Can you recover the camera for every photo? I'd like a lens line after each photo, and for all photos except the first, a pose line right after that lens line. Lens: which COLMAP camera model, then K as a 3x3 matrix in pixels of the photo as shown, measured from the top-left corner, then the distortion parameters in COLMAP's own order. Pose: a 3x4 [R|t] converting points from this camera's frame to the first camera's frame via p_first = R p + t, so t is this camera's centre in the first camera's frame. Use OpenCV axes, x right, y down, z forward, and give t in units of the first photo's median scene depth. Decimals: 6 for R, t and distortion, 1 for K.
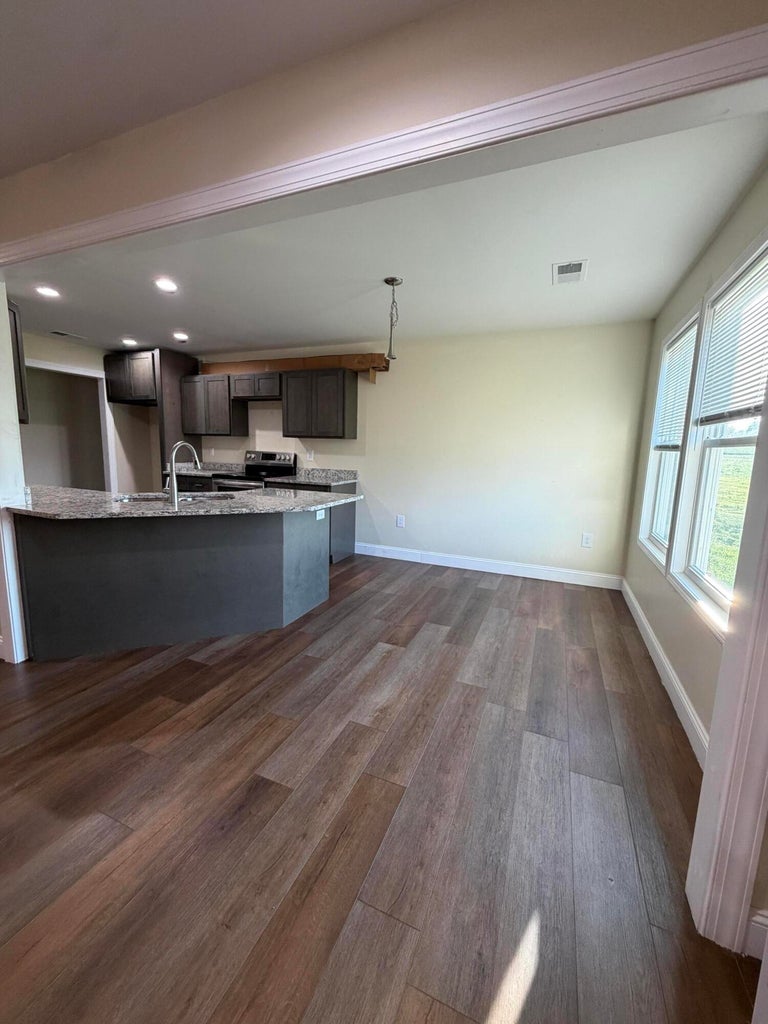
lens RADIAL K [[410.9, 0, 384.8], [0, 410.9, 510.8], [0, 0, 1]] dist [0.000948, -0.000021]
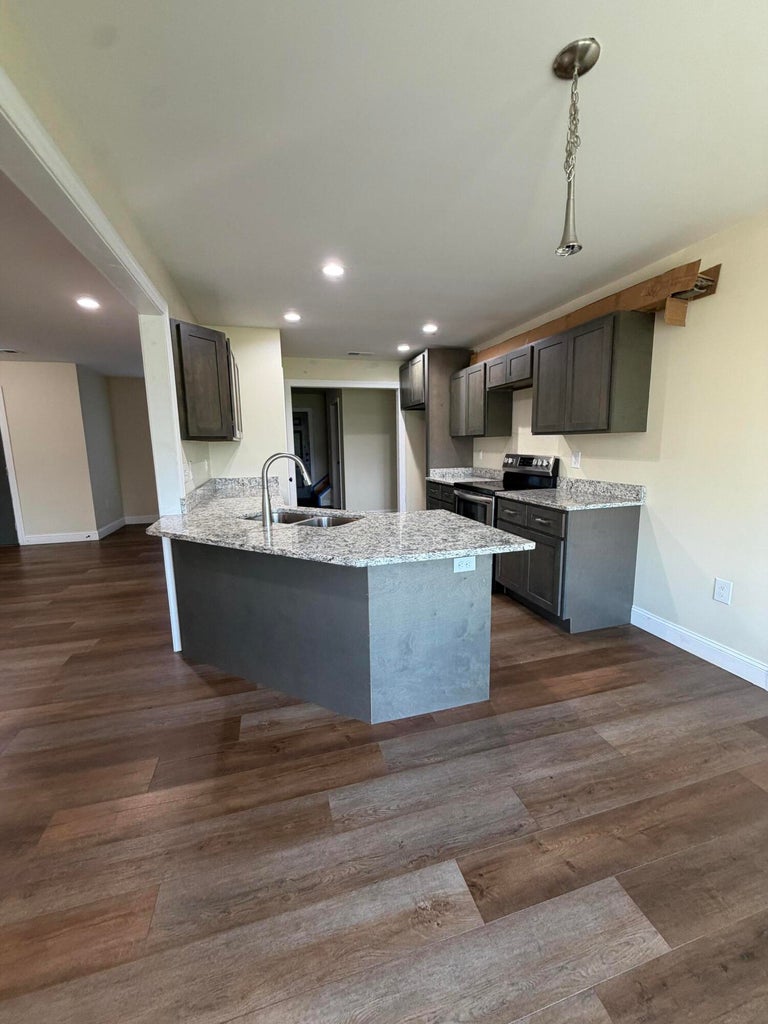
lens RADIAL K [[410.9, 0, 380.1], [0, 410.9, 509.1], [0, 0, 1]] dist [0.000948, -0.000021]
pose [[0.625530, 0.085340, -0.775519, 0.165382], [-0.084200, 0.995578, 0.041641, -0.062470], [0.775643, 0.039251, 0.629950, 0.374388]]
